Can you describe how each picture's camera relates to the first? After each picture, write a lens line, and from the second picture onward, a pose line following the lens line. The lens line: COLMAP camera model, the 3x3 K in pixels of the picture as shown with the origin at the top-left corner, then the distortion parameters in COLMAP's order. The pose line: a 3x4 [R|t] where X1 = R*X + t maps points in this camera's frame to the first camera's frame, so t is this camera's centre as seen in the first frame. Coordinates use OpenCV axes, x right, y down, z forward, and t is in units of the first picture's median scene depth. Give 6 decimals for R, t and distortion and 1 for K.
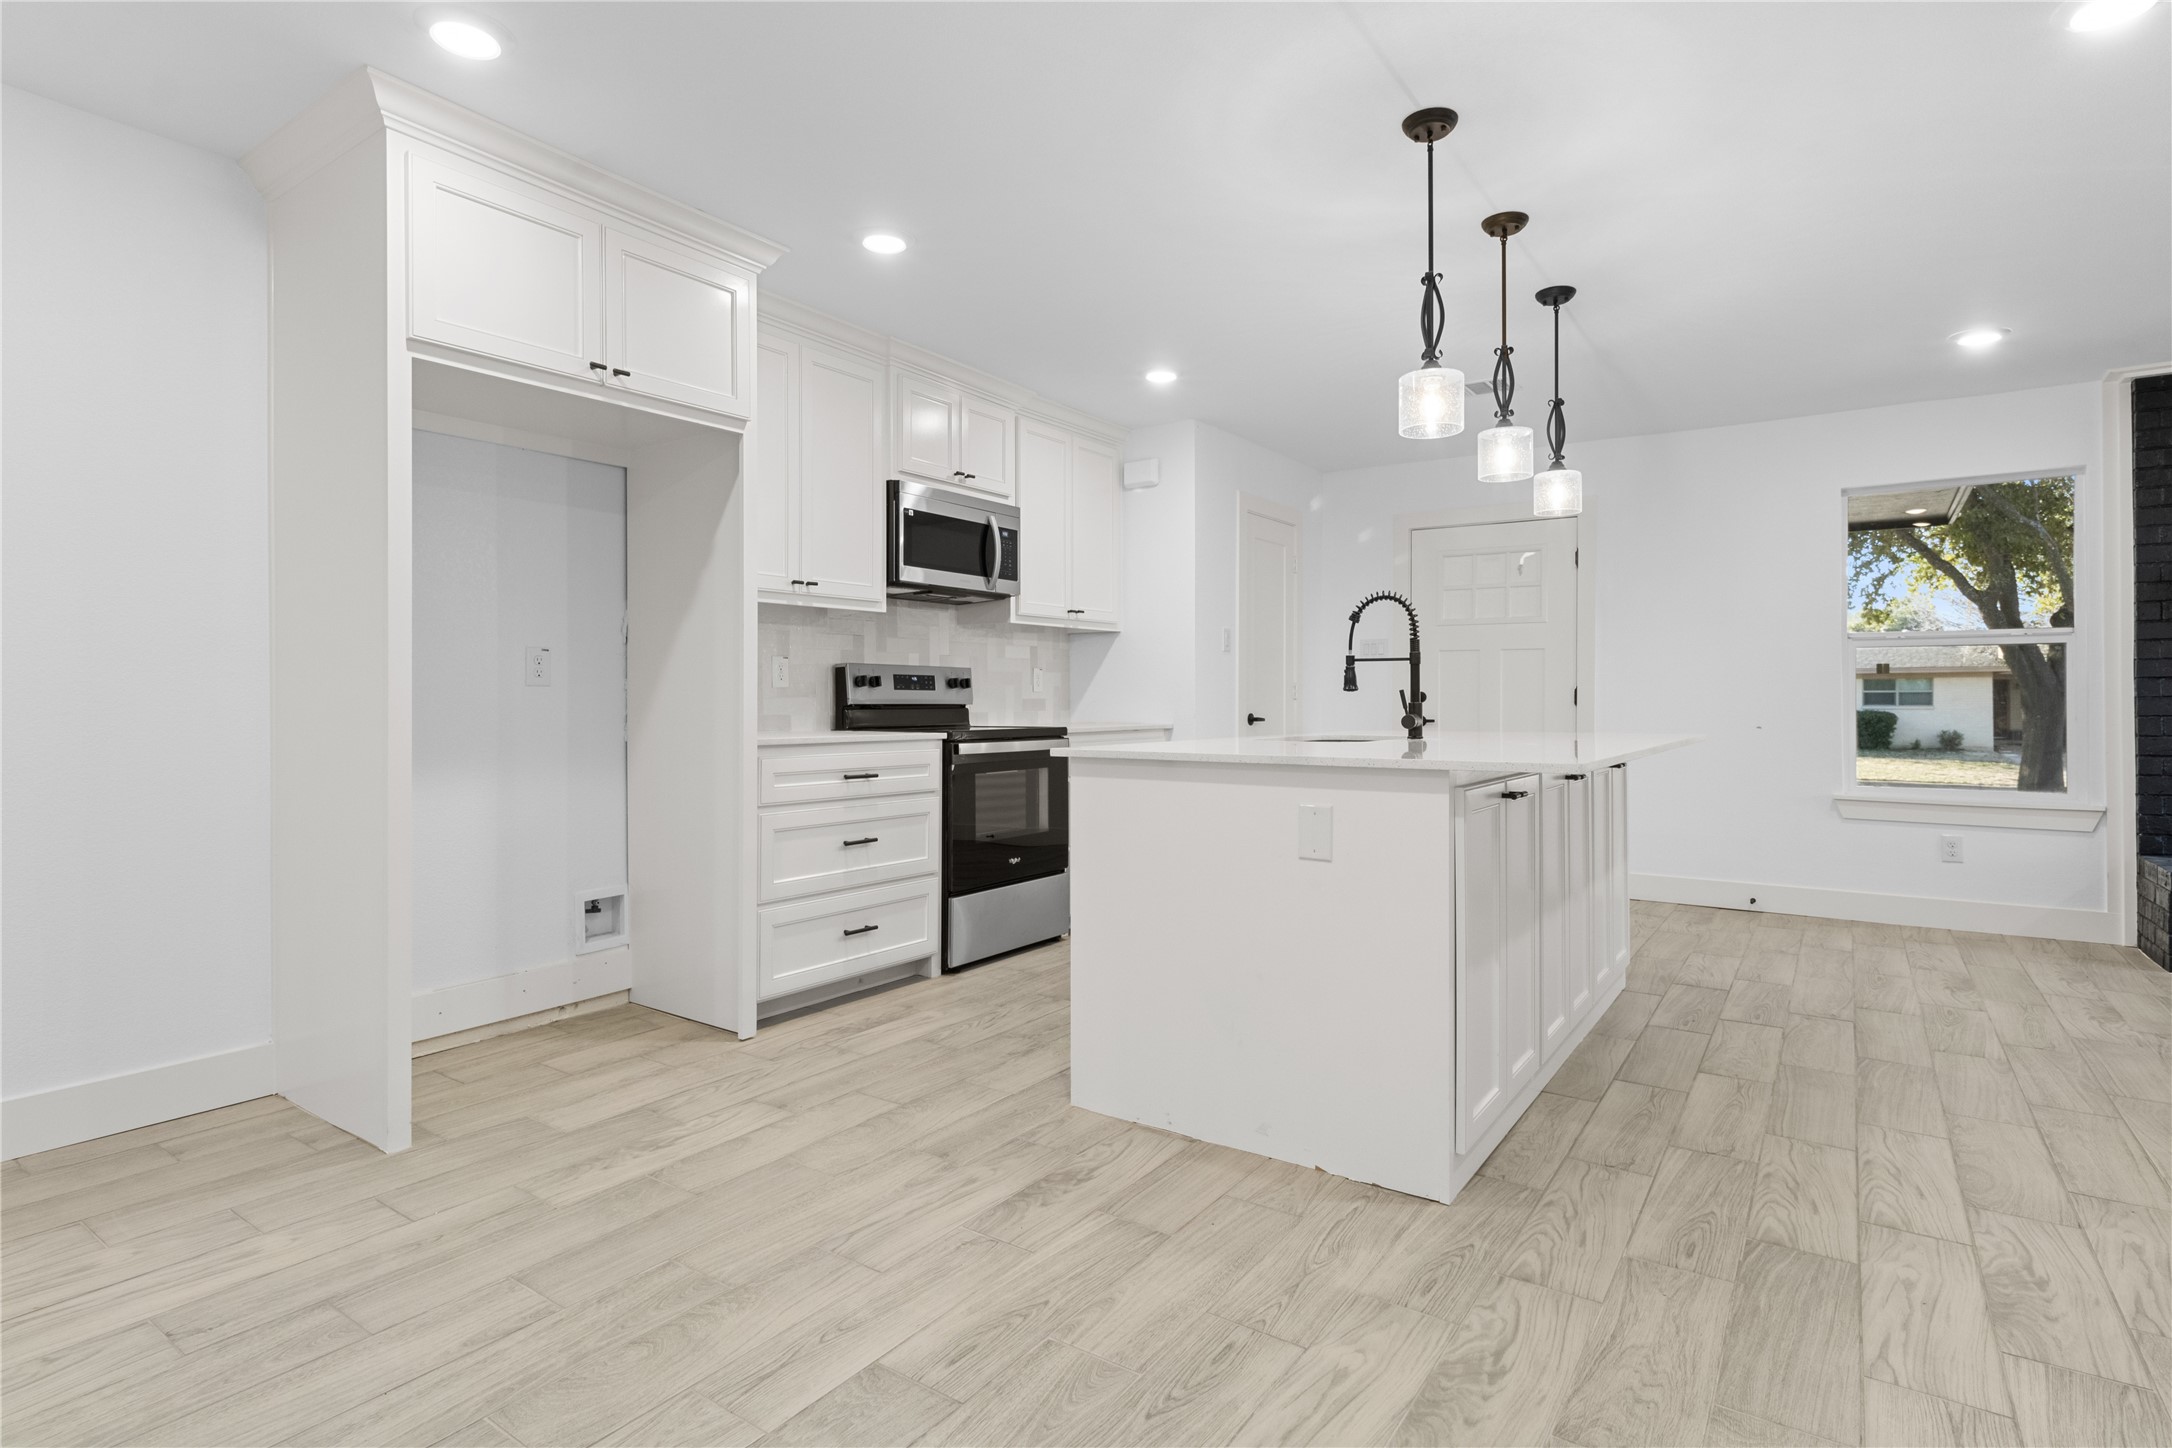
lens RADIAL K [[1090.3, 0, 1086.2], [0, 1090.3, 693.5], [0, 0, 1]] dist [0.002751, 0.001011]
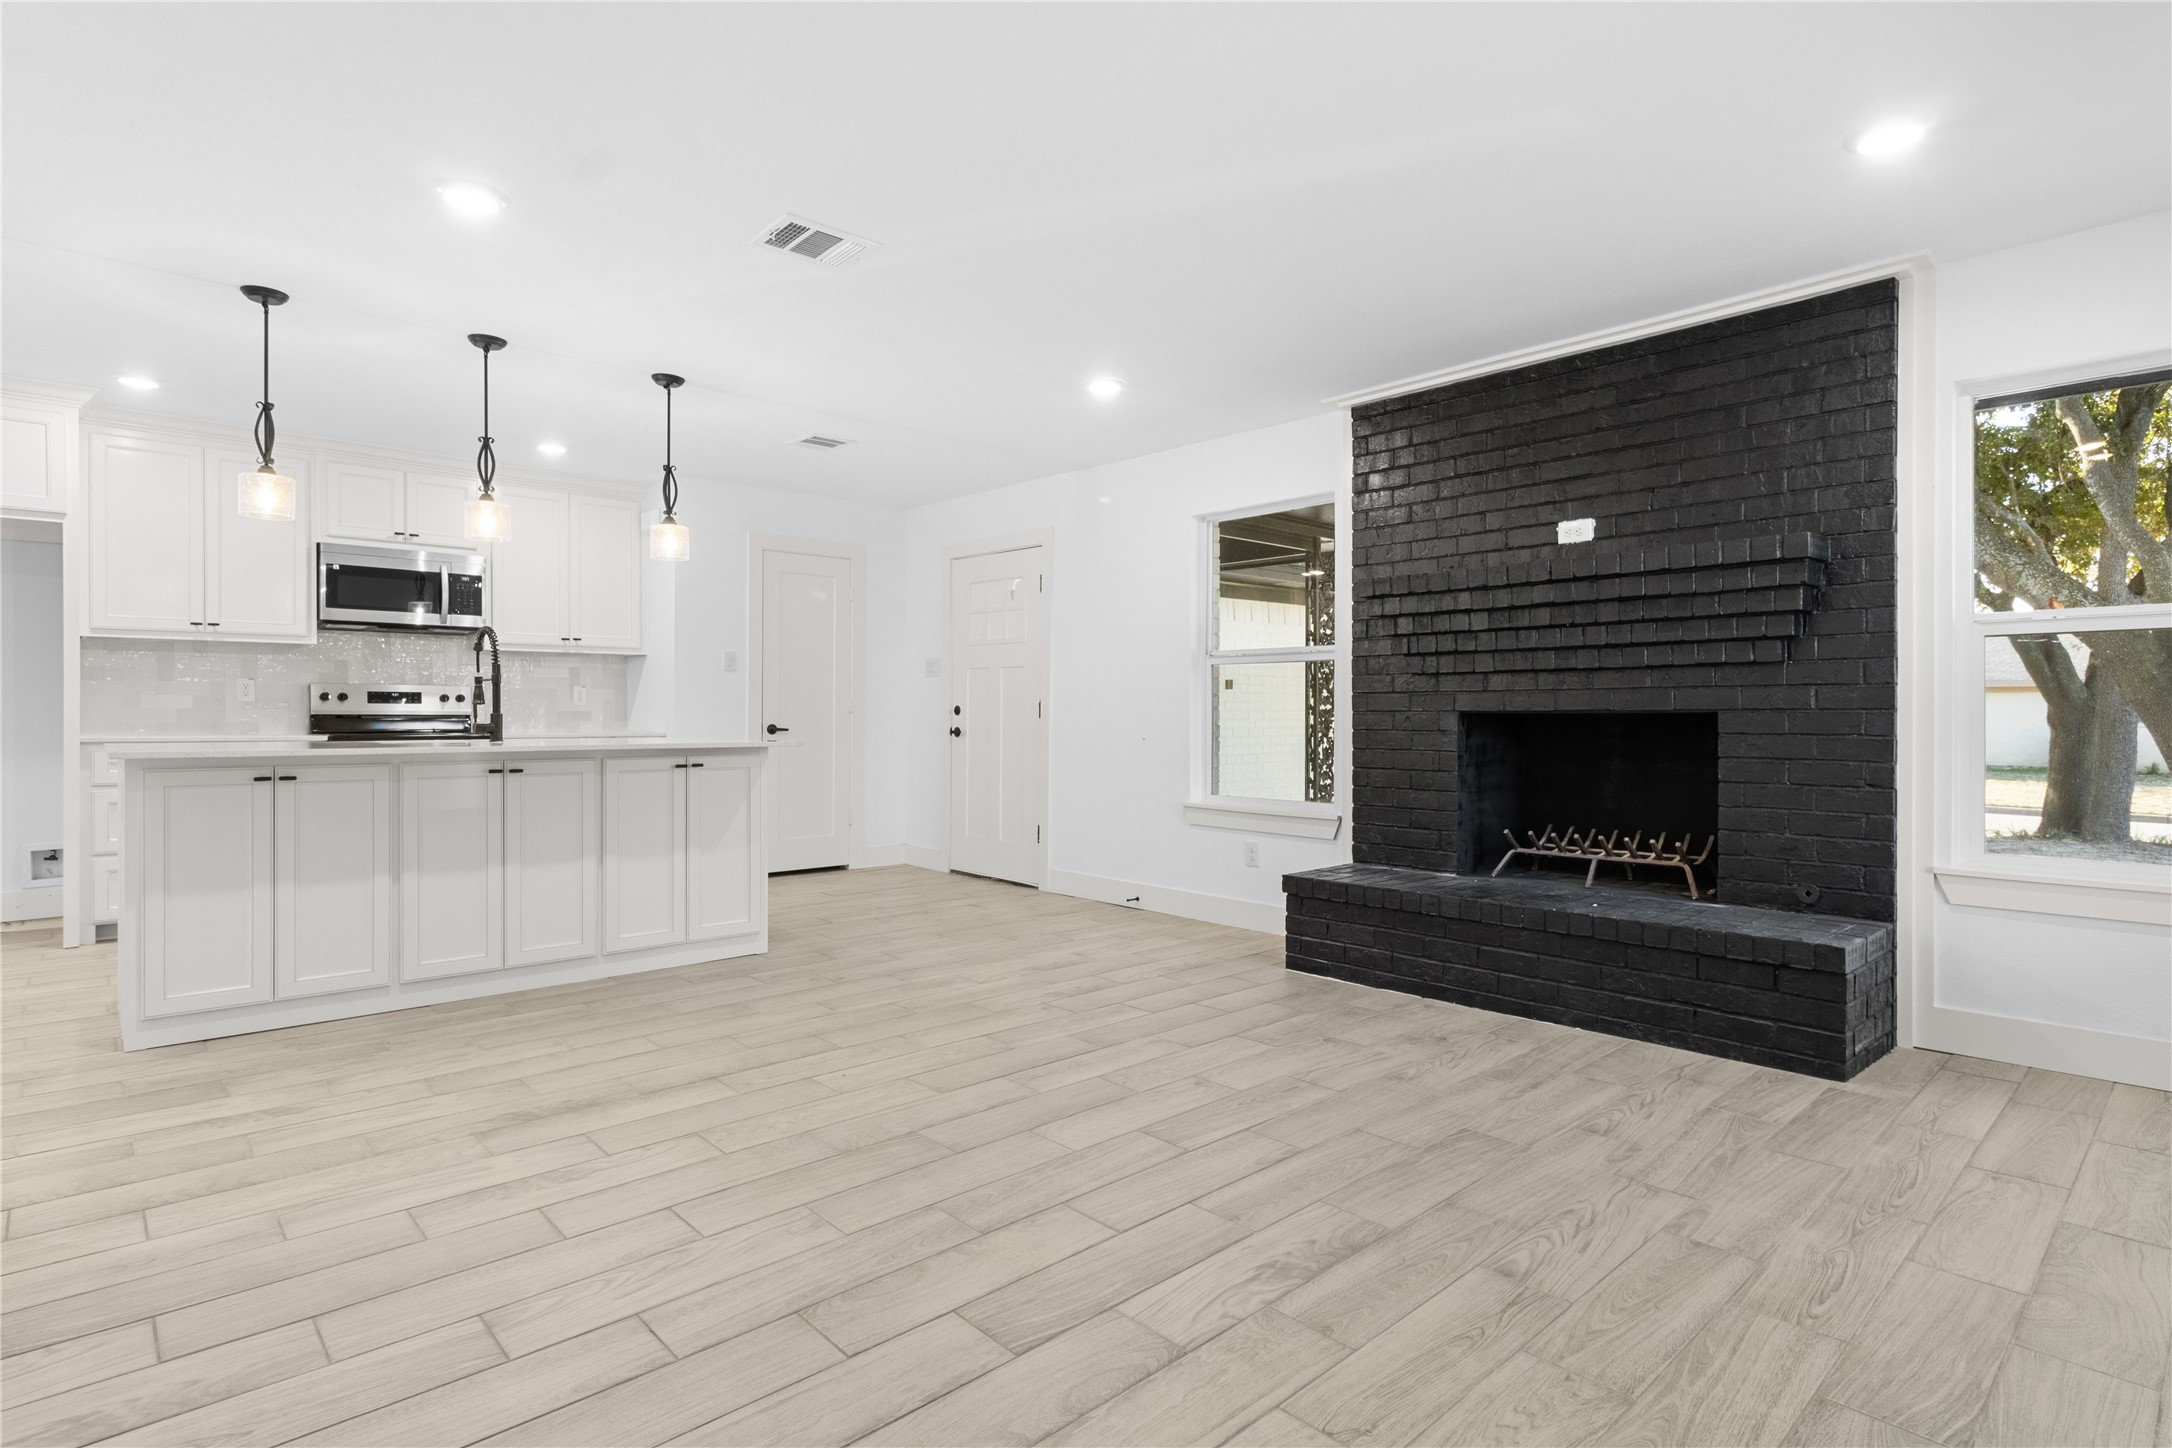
lens RADIAL K [[1088.9, 0, 1086.0], [0, 1088.9, 724.0], [0, 0, 1]] dist [0.001530, 0.000238]
pose [[0.976082, 0.005410, -0.217335, 1.008782], [-0.002039, 0.999874, 0.015733, -0.001184], [0.217392, -0.014914, 0.975970, -0.078488]]
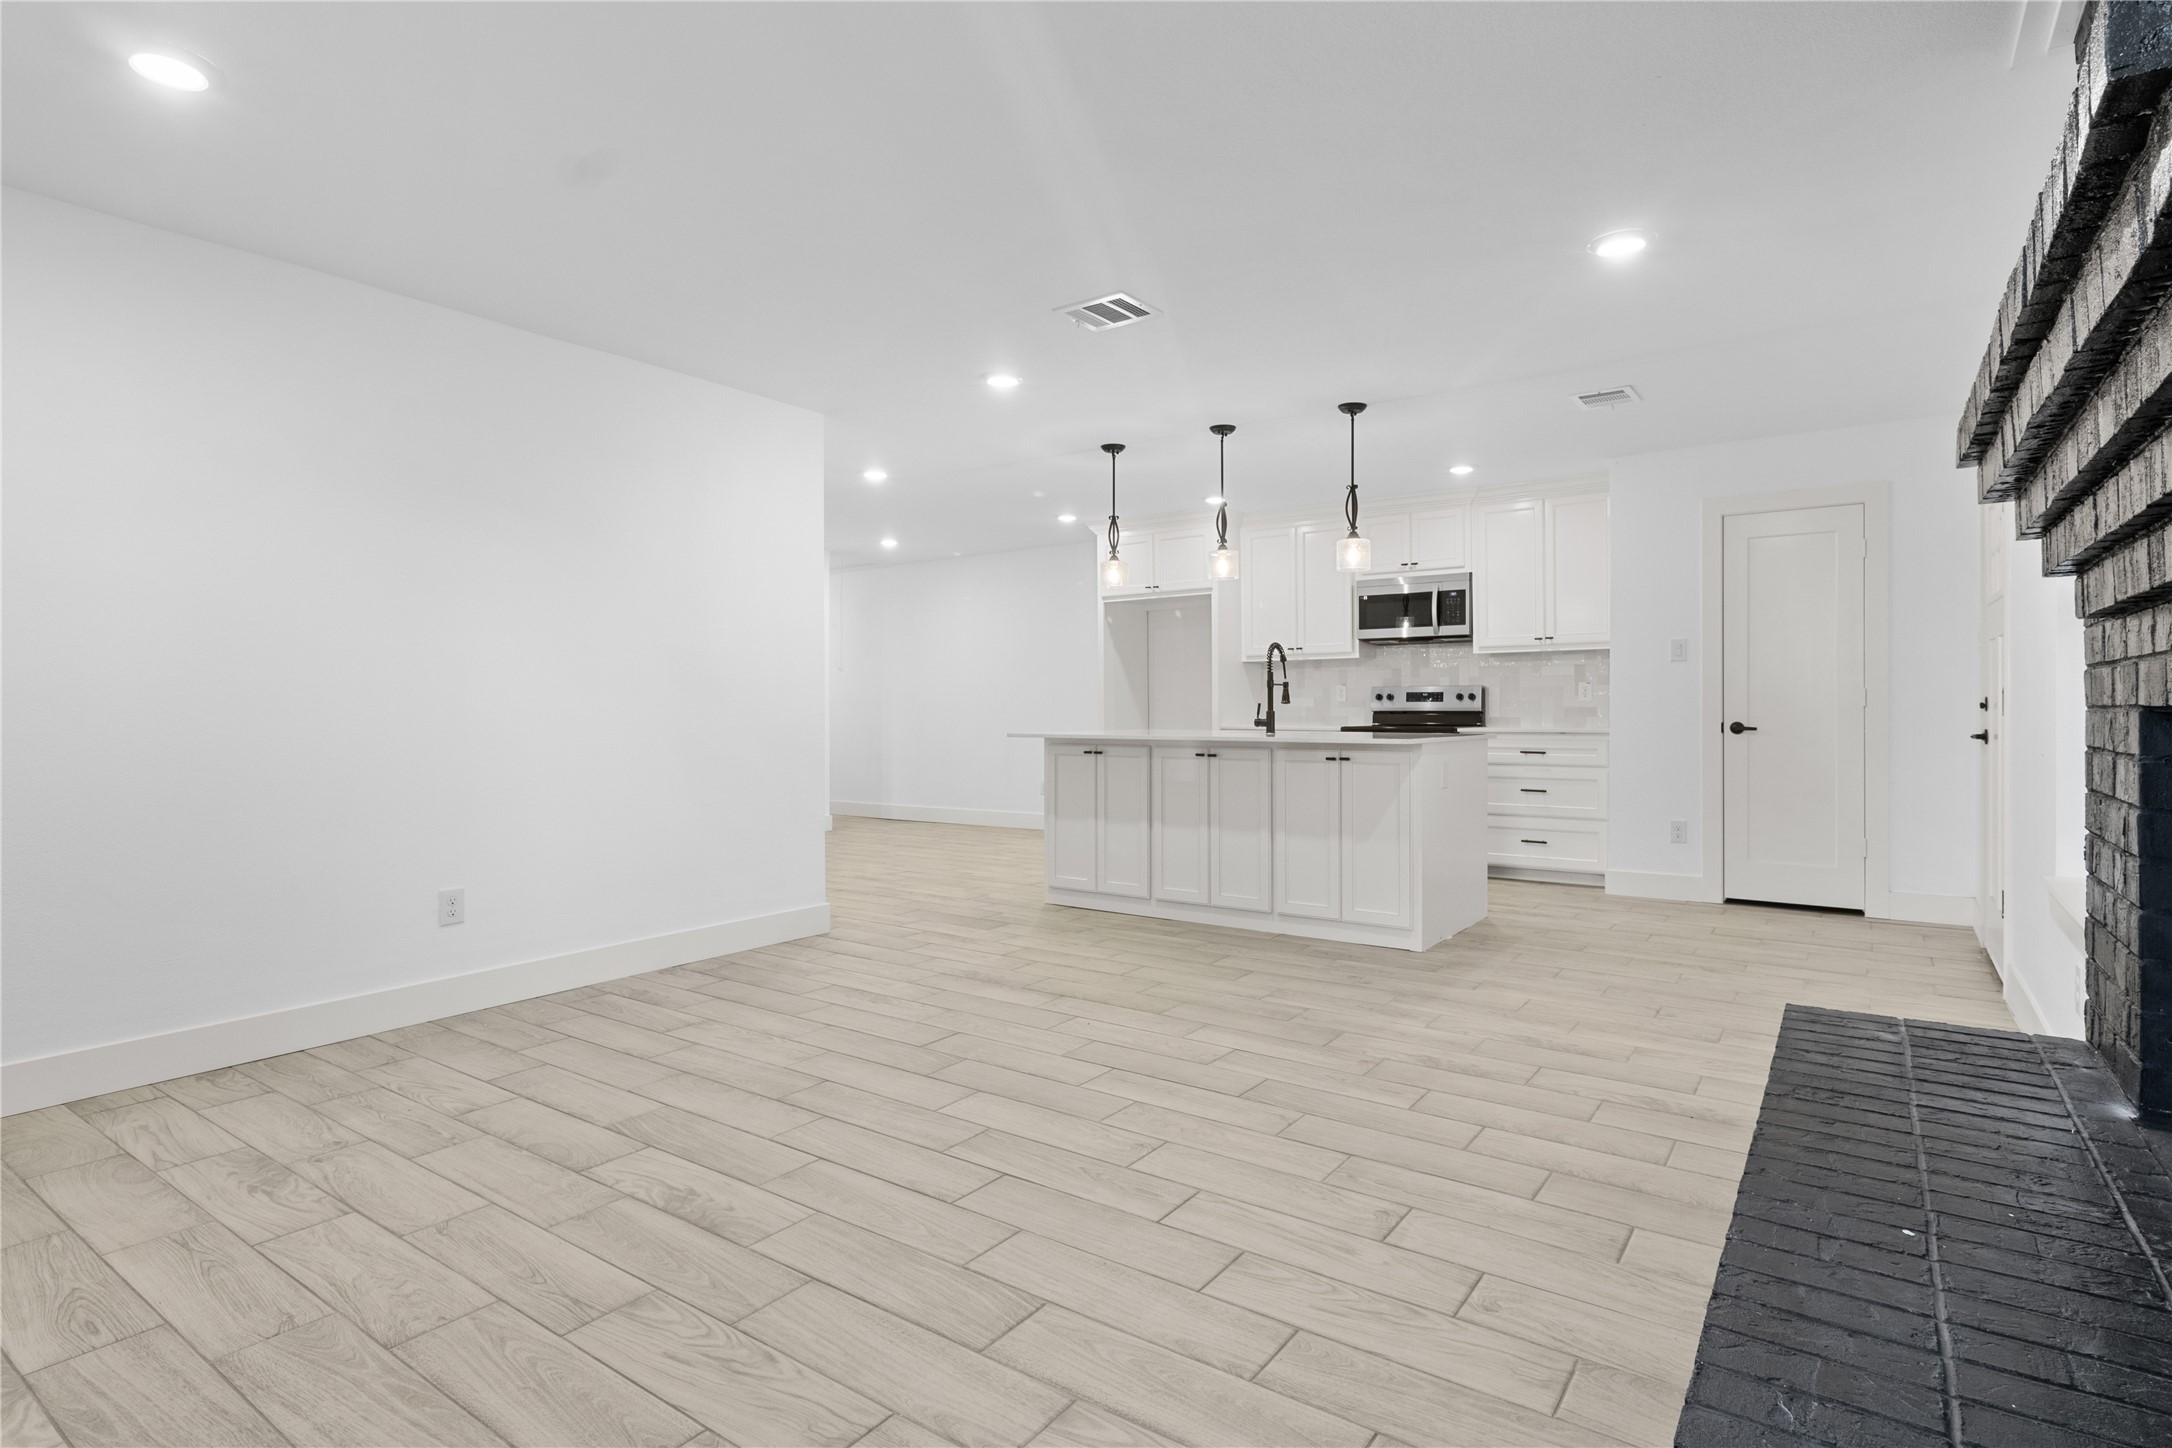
lens RADIAL K [[1076.5, 0, 1120.4], [0, 1076.5, 705.8], [0, 0, 1]] dist [-0.000404, -0.000807]
pose [[0.004224, -0.000647, -0.999991, 1.531771], [0.009484, 0.999955, -0.000606, -0.000833], [0.999946, -0.009481, 0.004230, 0.619935]]
